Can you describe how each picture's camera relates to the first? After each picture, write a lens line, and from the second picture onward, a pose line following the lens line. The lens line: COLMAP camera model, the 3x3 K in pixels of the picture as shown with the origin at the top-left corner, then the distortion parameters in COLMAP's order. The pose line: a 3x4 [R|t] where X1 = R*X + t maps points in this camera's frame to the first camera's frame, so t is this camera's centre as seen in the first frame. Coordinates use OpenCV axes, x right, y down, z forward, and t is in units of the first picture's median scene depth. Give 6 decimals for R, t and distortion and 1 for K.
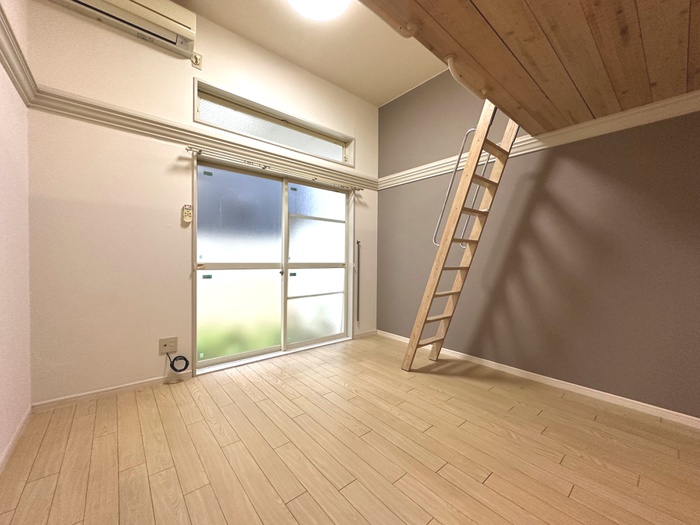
lens RADIAL K [[280.7, 0, 349.6], [0, 280.7, 261.8], [0, 0, 1]] dist [-0.001861, 0.000368]
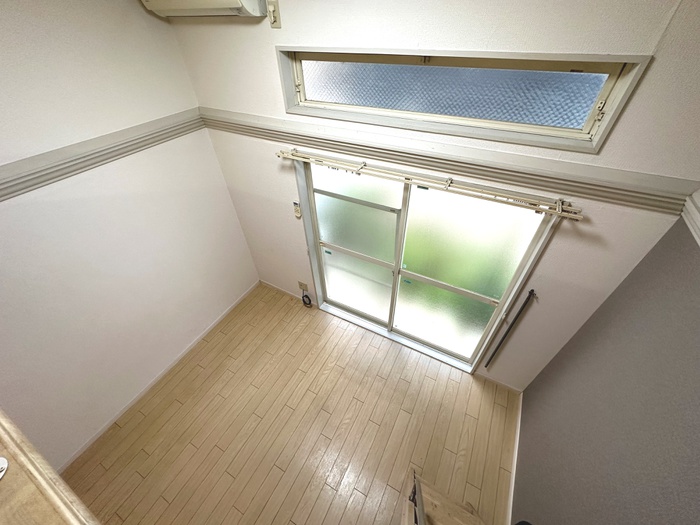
lens RADIAL K [[280.7, 0, 351.2], [0, 280.7, 262.8], [0, 0, 1]] dist [-0.001861, 0.000368]
pose [[0.370153, 0.612390, -0.698545, 0.383937], [0.015030, 0.747909, 0.663631, -0.750791], [0.928849, -0.256144, 0.267636, 0.880048]]
